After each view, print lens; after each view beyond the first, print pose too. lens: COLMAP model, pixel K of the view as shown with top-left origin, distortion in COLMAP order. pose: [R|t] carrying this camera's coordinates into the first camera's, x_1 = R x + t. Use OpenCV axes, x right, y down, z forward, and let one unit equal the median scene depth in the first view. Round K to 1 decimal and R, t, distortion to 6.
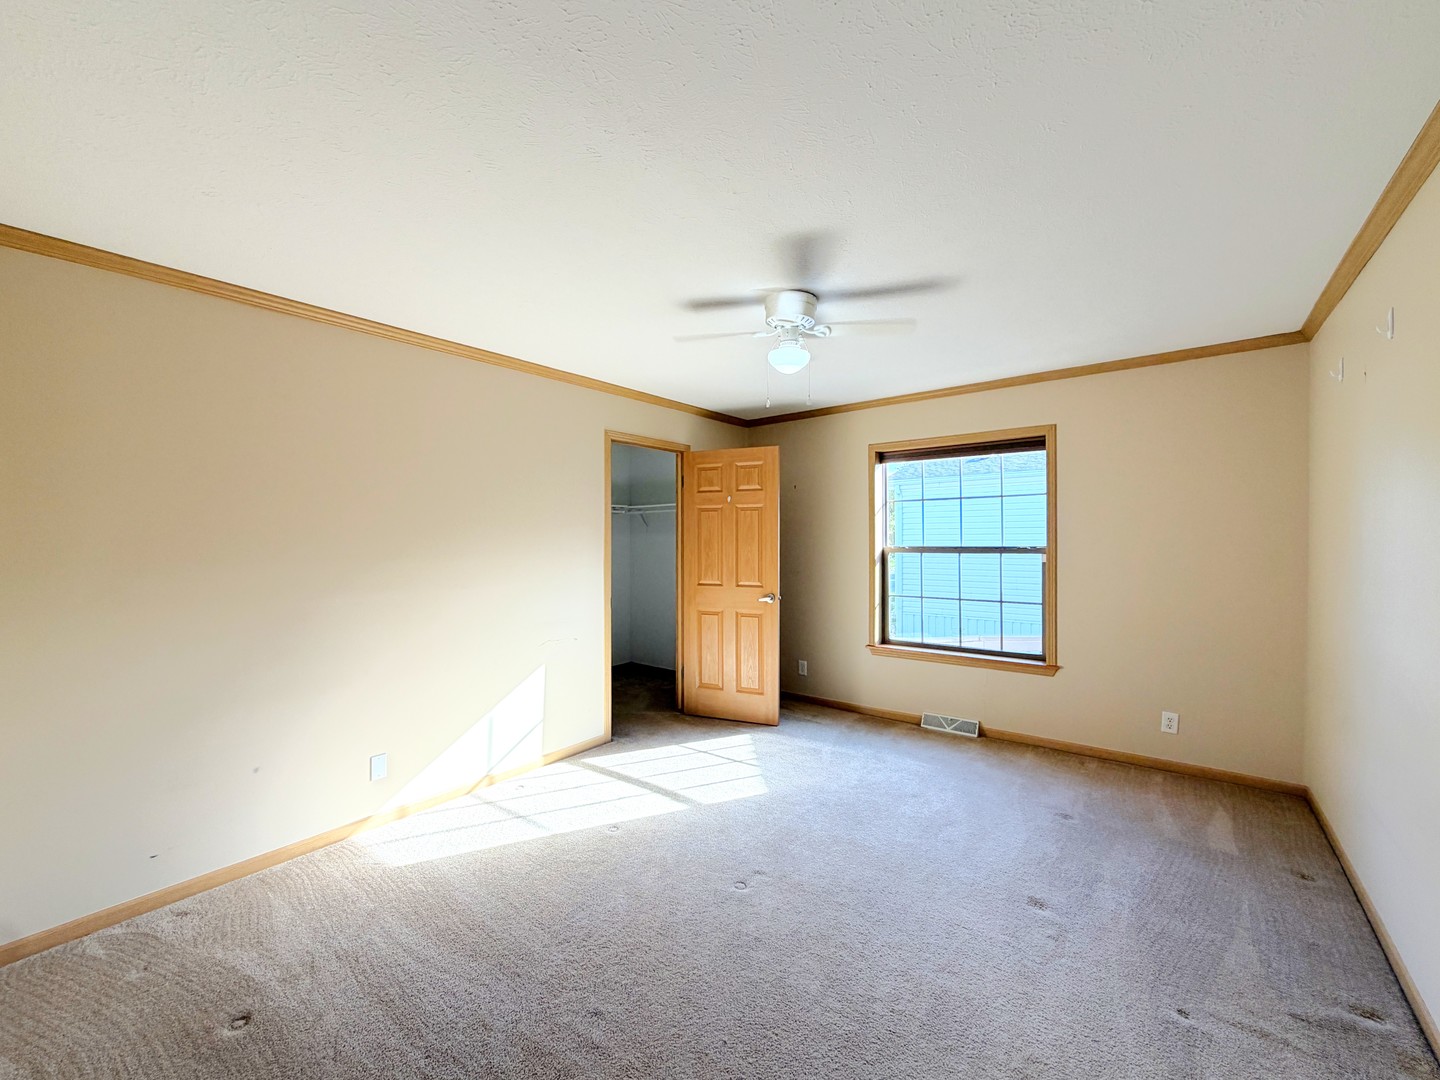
lens RADIAL K [[577.0, 0, 723.3], [0, 577.0, 546.8], [0, 0, 1]] dist [-0.000719, -0.000179]
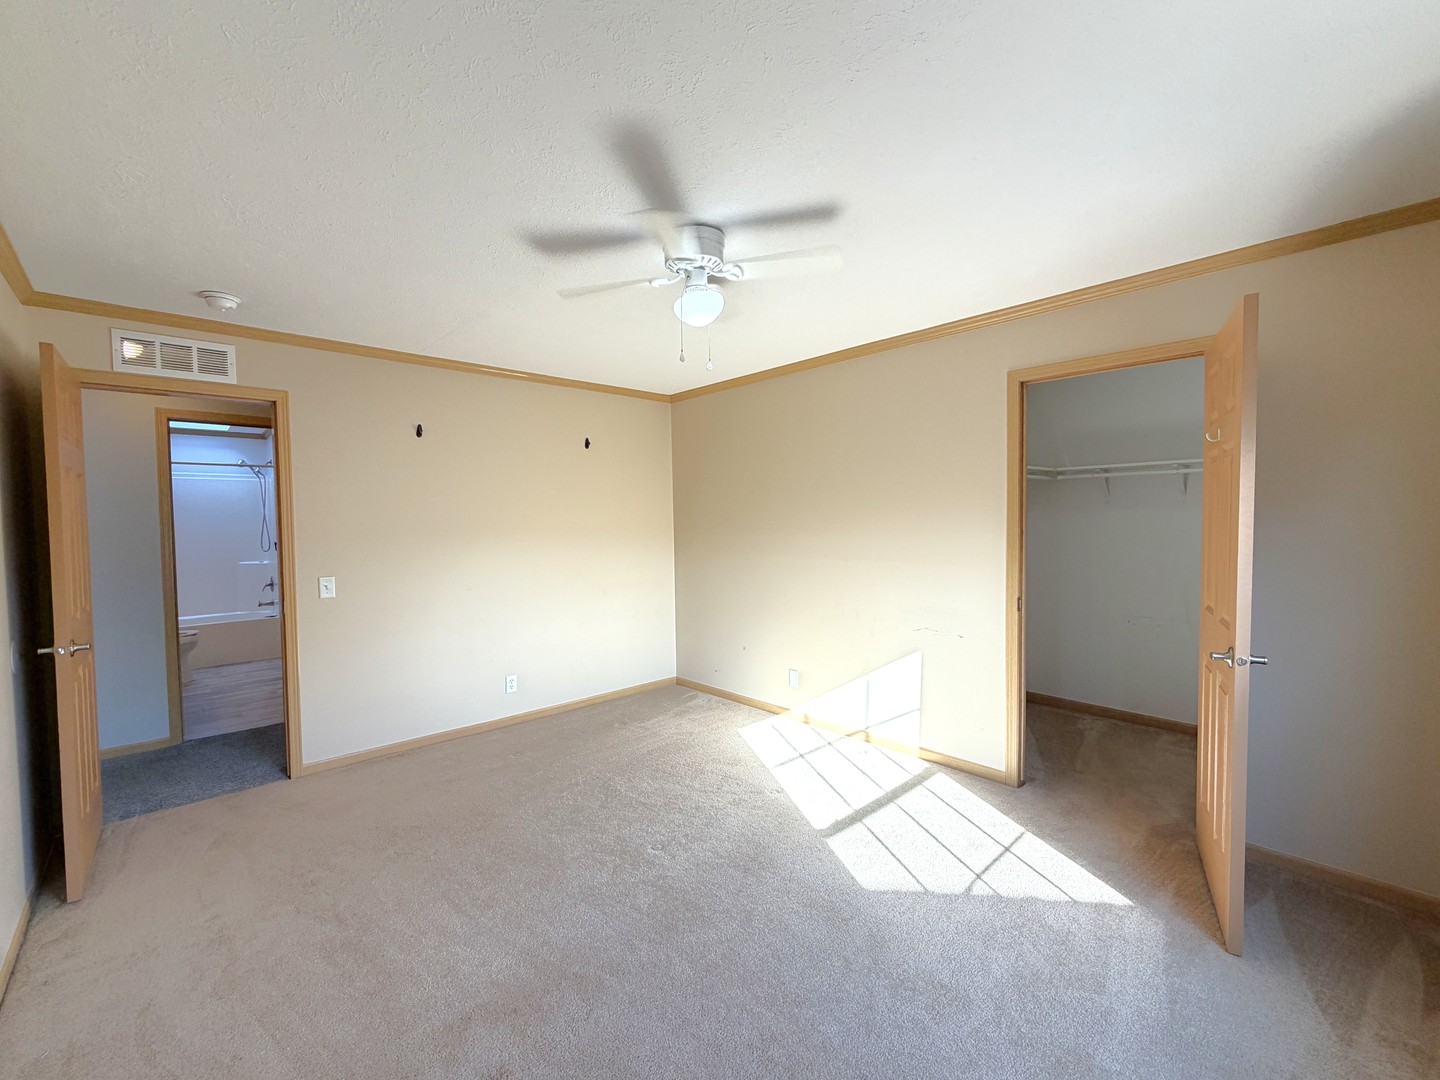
lens RADIAL K [[577.0, 0, 711.2], [0, 577.0, 542.2], [0, 0, 1]] dist [-0.000719, -0.000179]
pose [[-0.143025, 0.037426, -0.989011, 0.648044], [-0.015963, 0.999068, 0.040115, -0.004572], [0.989590, 0.021525, -0.142294, 0.781886]]
